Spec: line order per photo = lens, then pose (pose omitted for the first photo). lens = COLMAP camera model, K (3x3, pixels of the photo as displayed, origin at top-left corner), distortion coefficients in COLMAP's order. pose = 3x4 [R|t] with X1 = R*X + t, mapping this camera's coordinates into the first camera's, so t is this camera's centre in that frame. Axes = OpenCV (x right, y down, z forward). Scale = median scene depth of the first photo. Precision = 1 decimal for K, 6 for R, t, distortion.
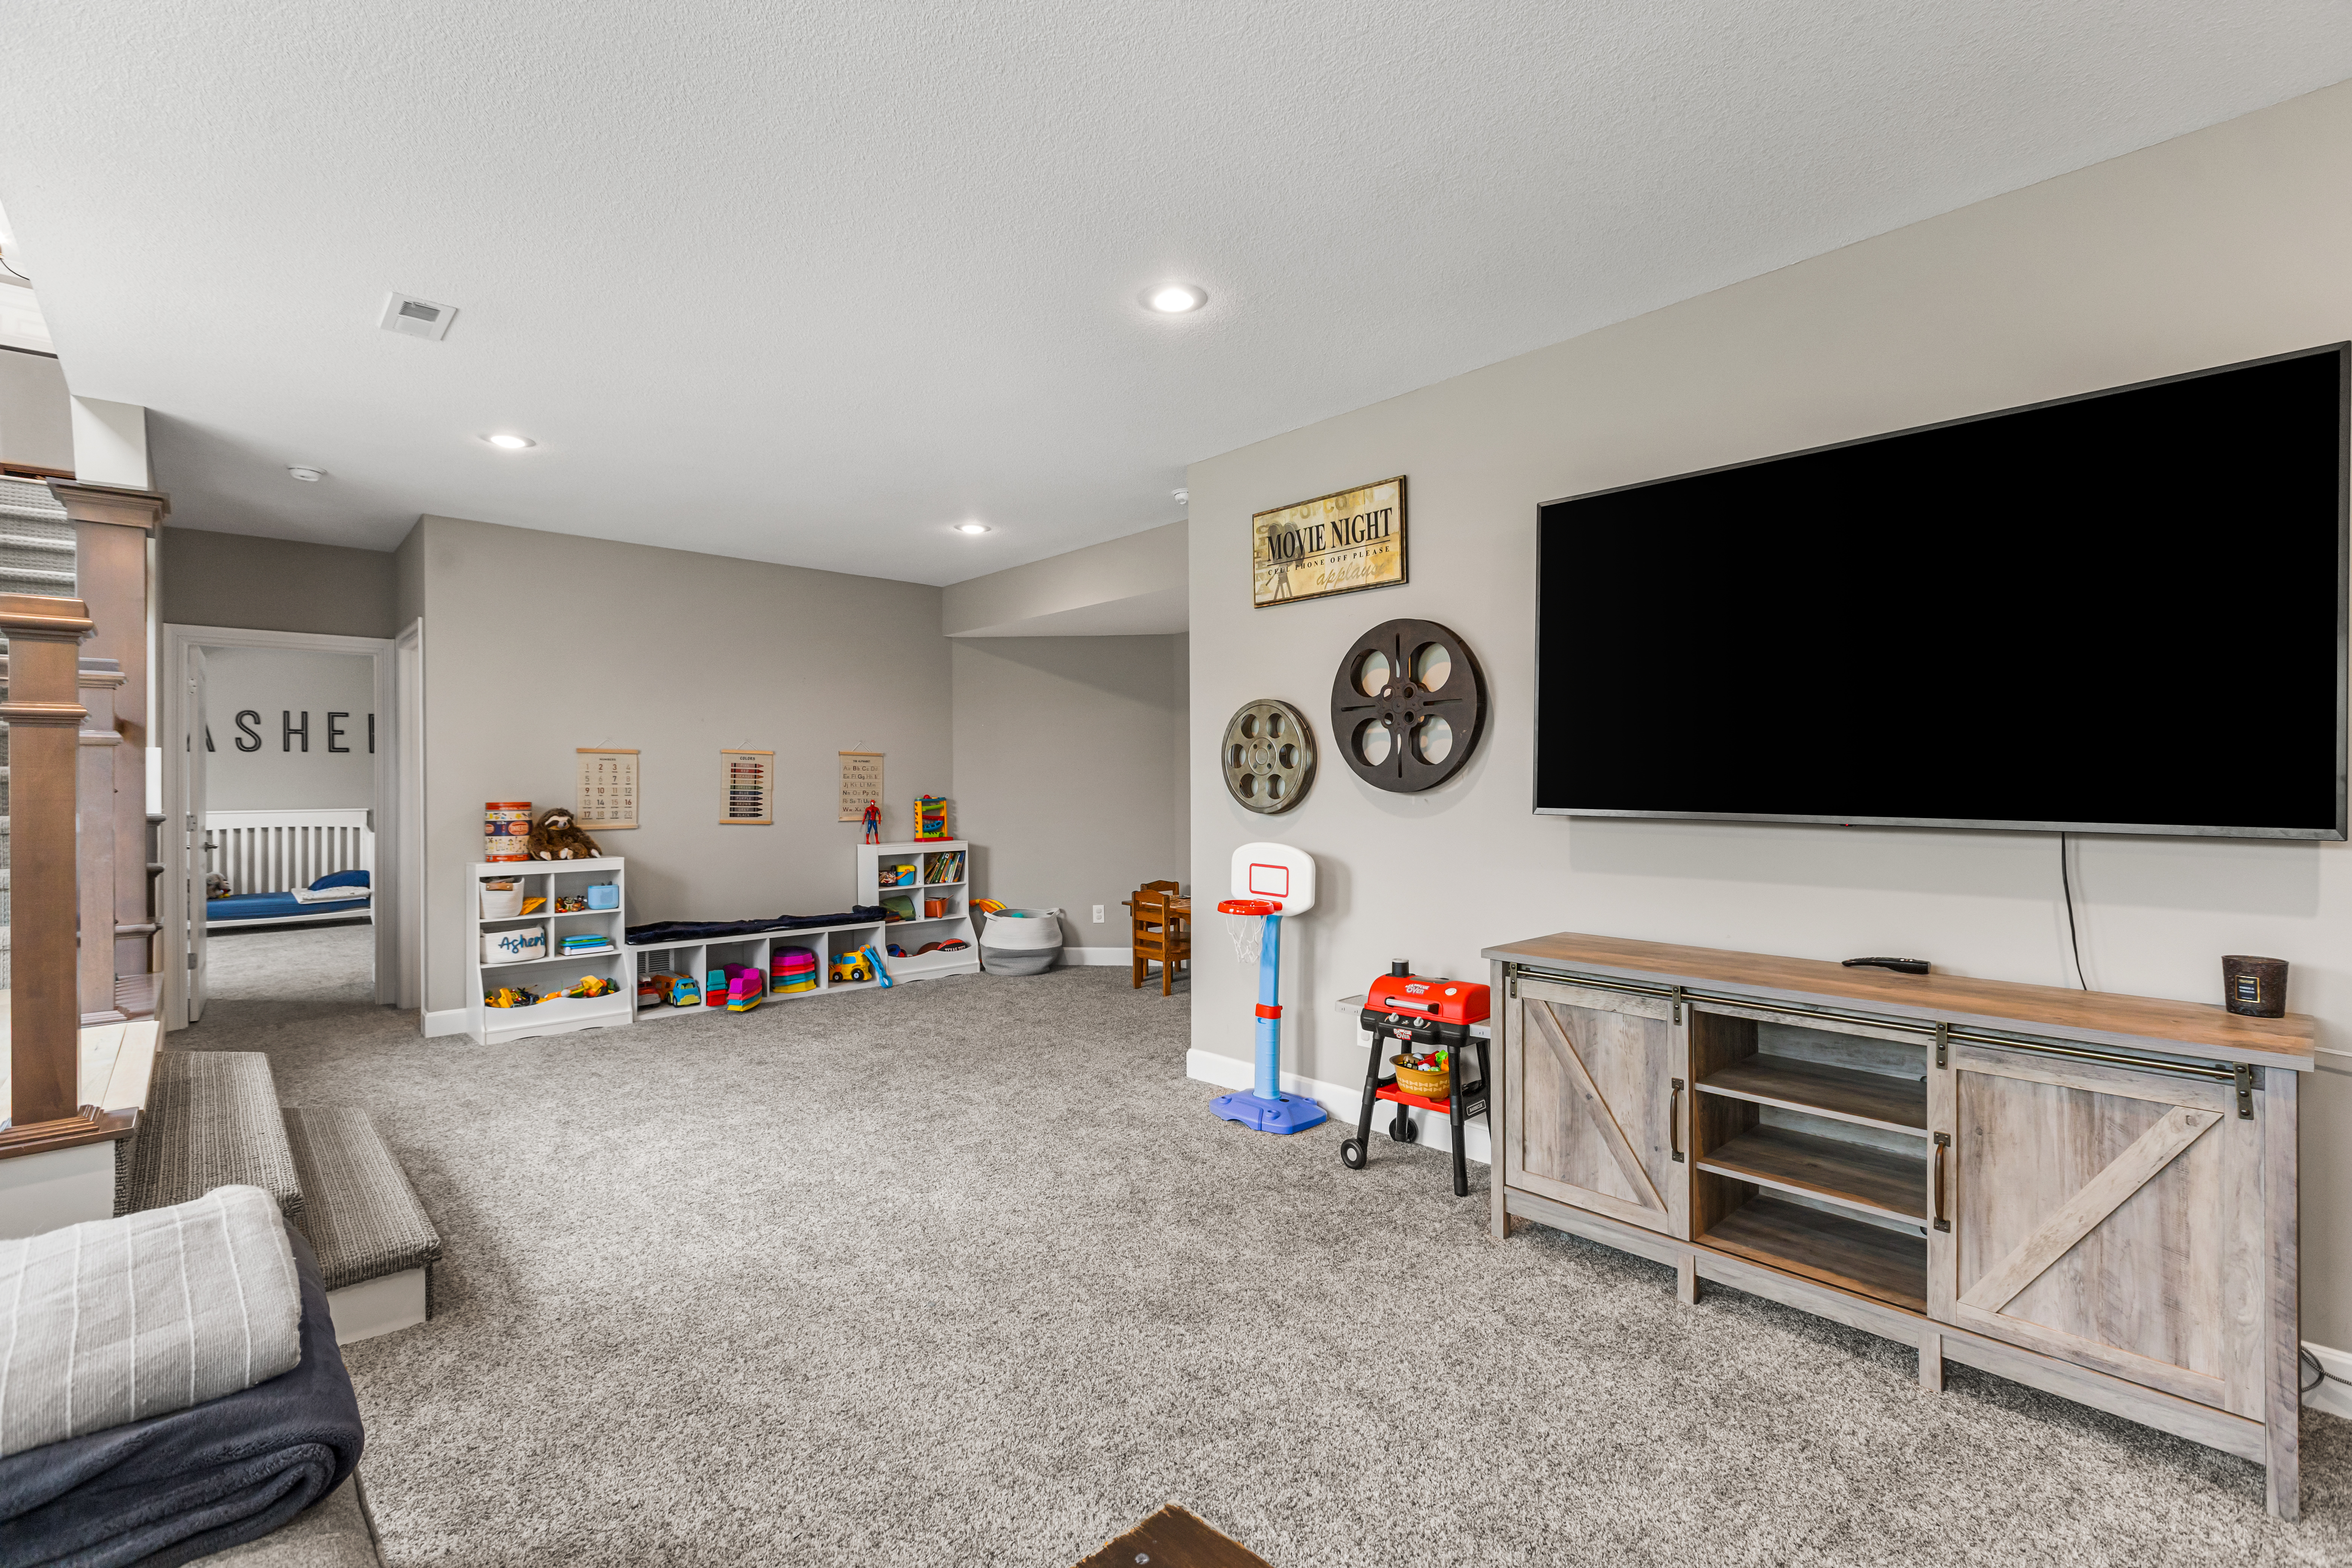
lens RADIAL K [[1042.5, 0, 1177.9], [0, 1042.5, 779.4], [0, 0, 1]] dist [0.001686, -0.000317]
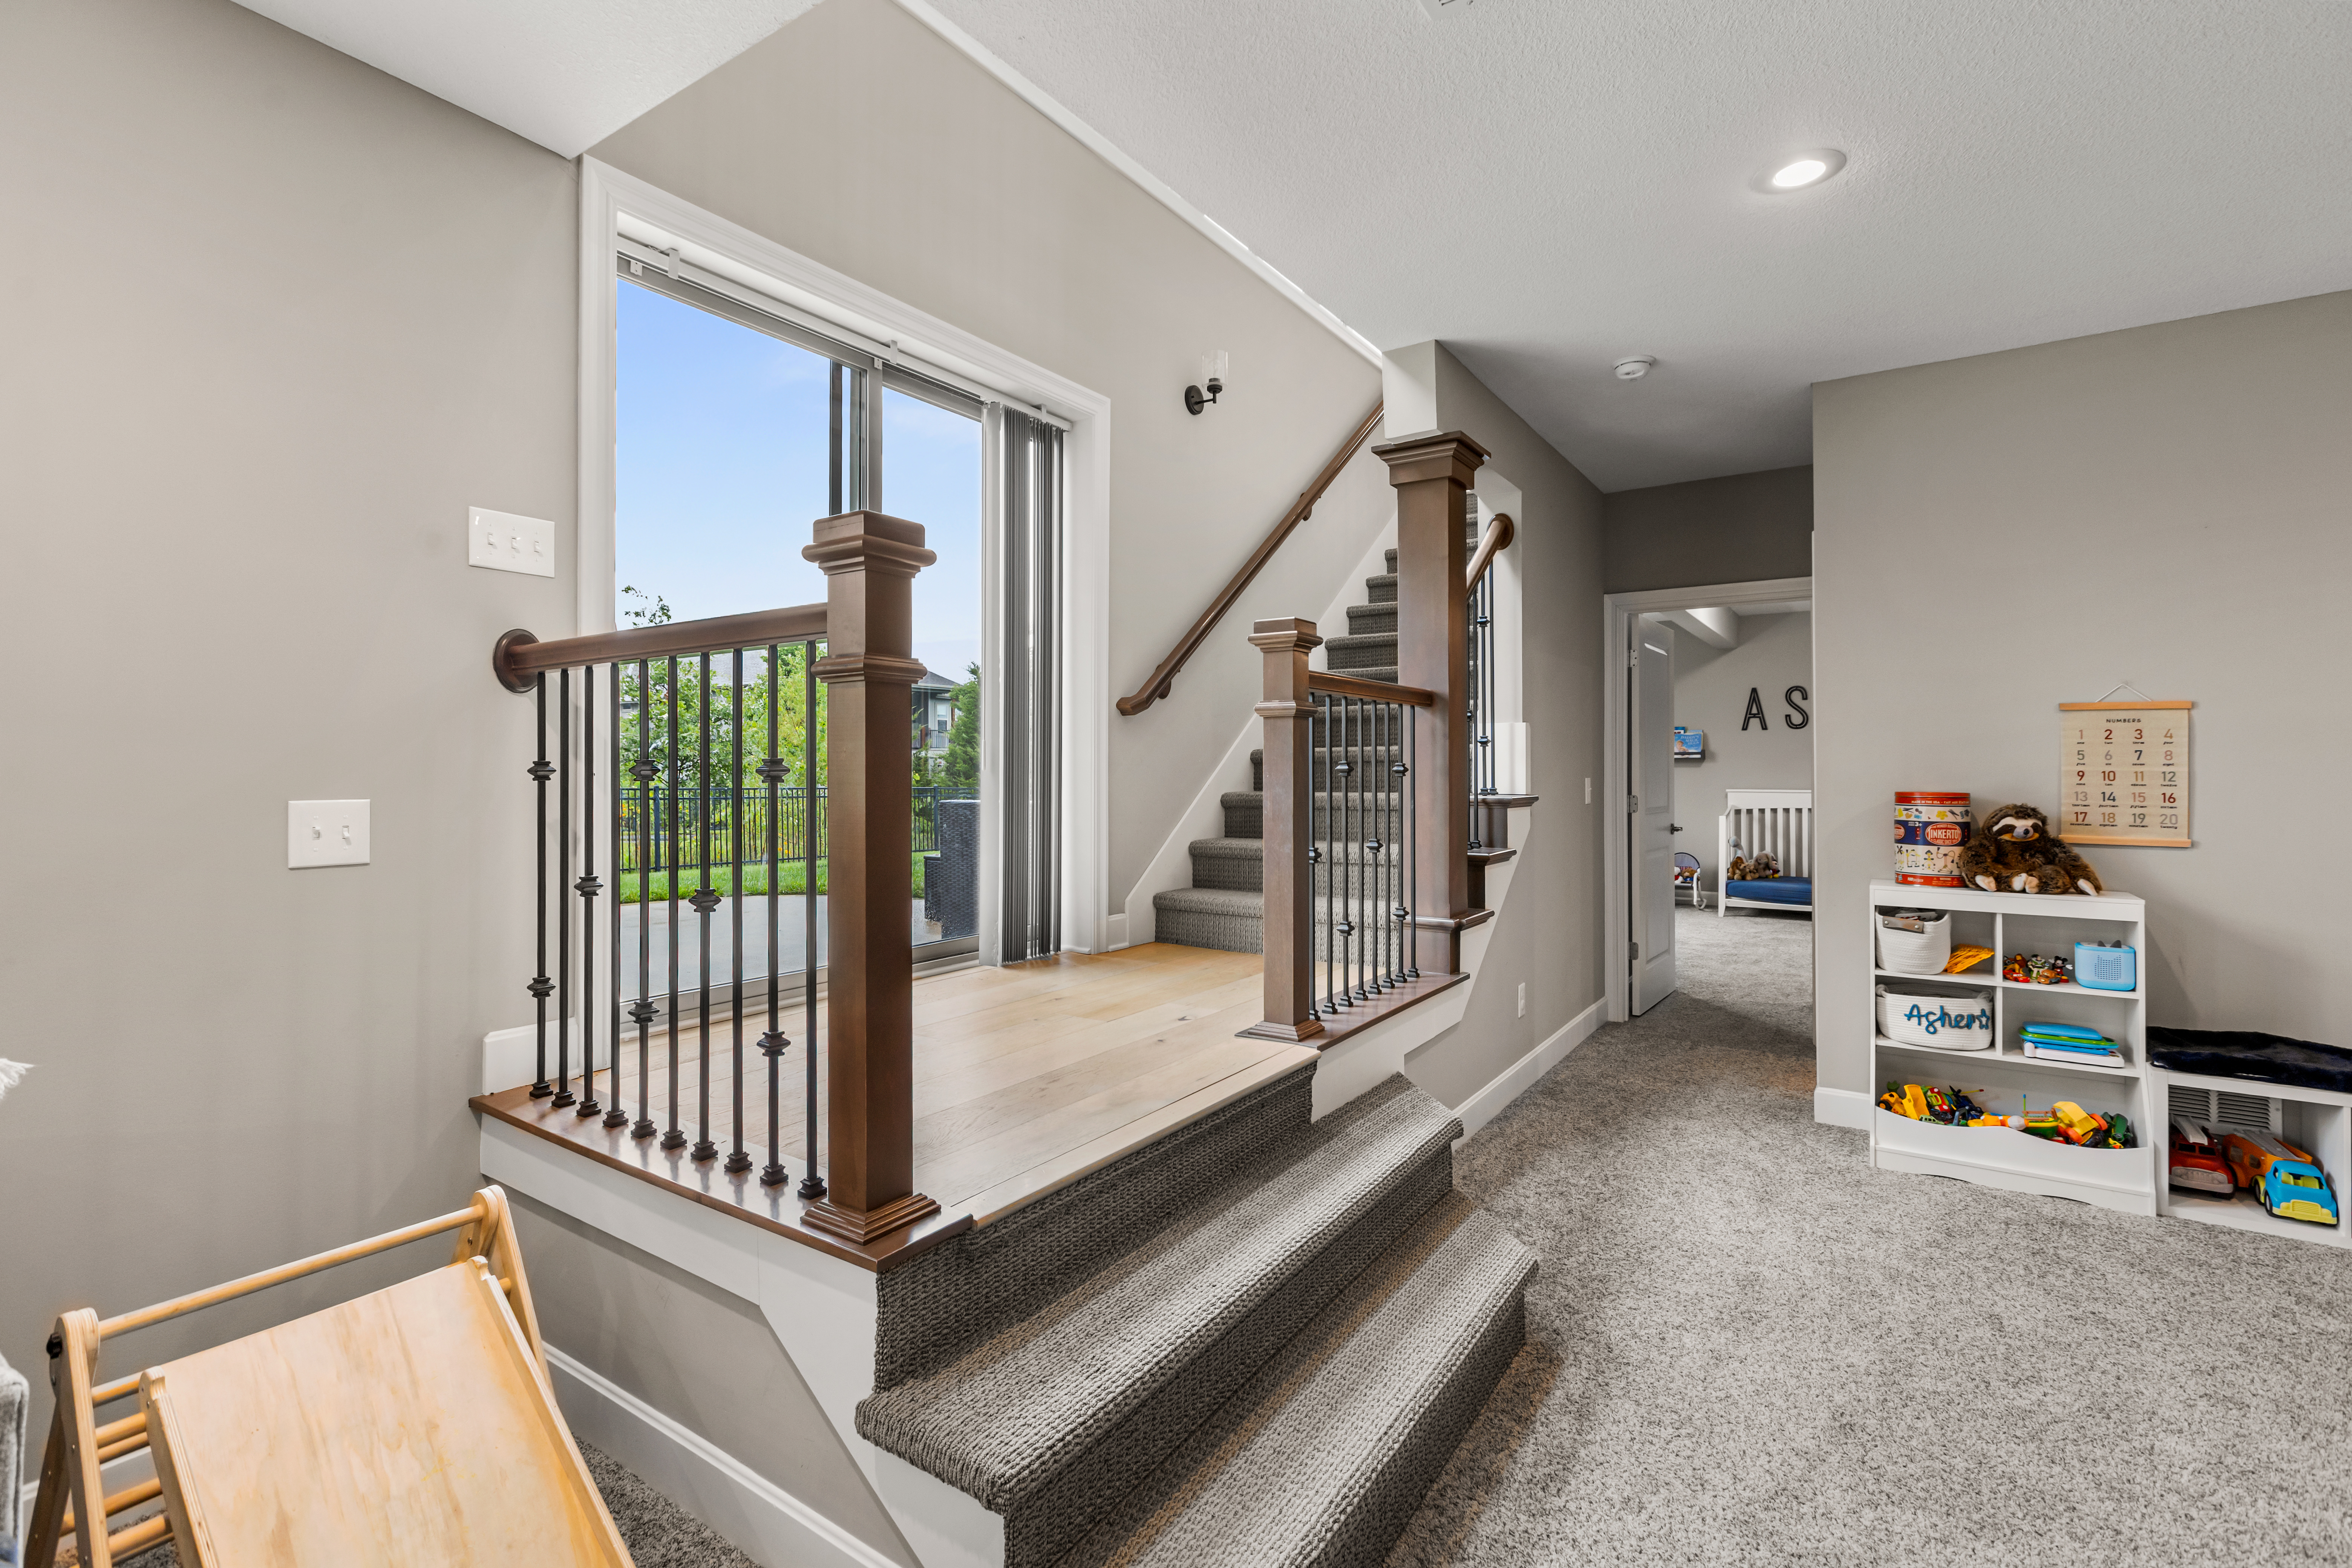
lens RADIAL K [[1056.7, 0, 1174.7], [0, 1056.7, 754.9], [0, 0, 1]] dist [0.000101, -0.000542]
pose [[0.213409, -0.003904, -0.976955, -0.125675], [0.000950, 0.999992, -0.003789, 0.001037], [0.976963, -0.000119, 0.213411, 0.477328]]
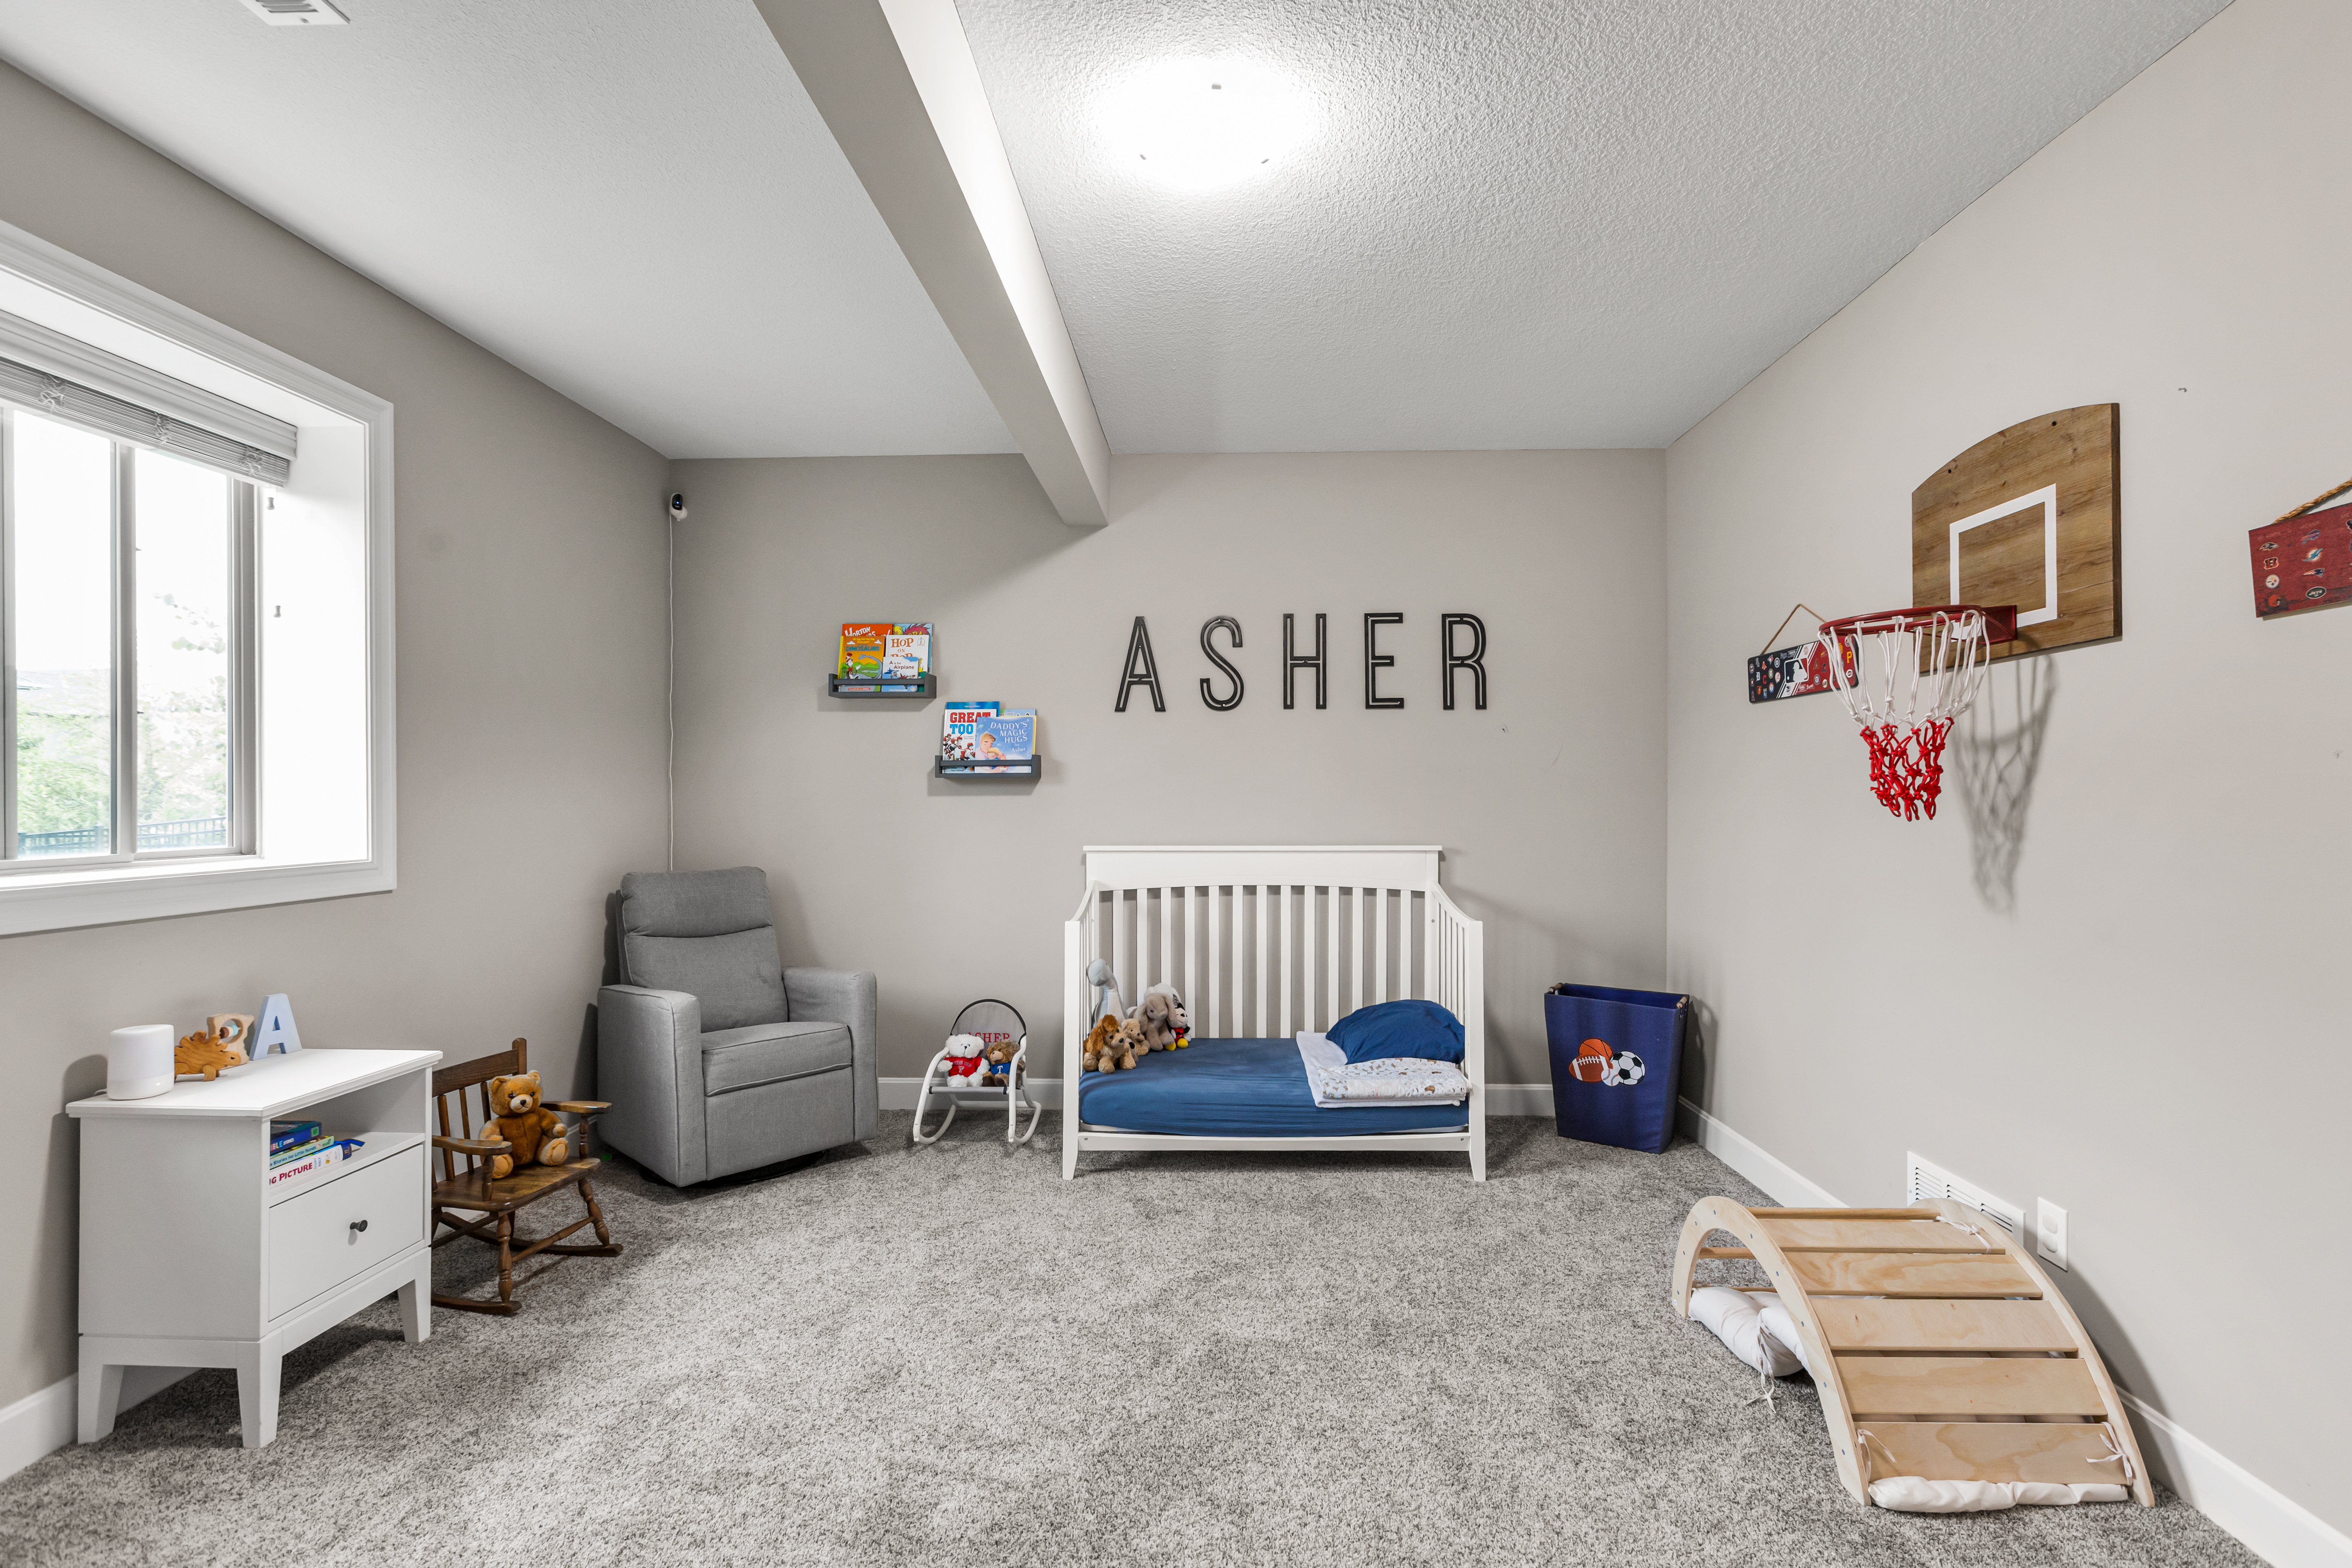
lens RADIAL K [[1042.5, 0, 1177.9], [0, 1042.5, 779.4], [0, 0, 1]] dist [0.001686, -0.000317]
pose [[0.698668, 0.002838, -0.715441, -1.217952], [-0.001120, 0.999995, 0.002874, 0.002164], [0.715445, -0.001207, 0.698668, 1.404794]]
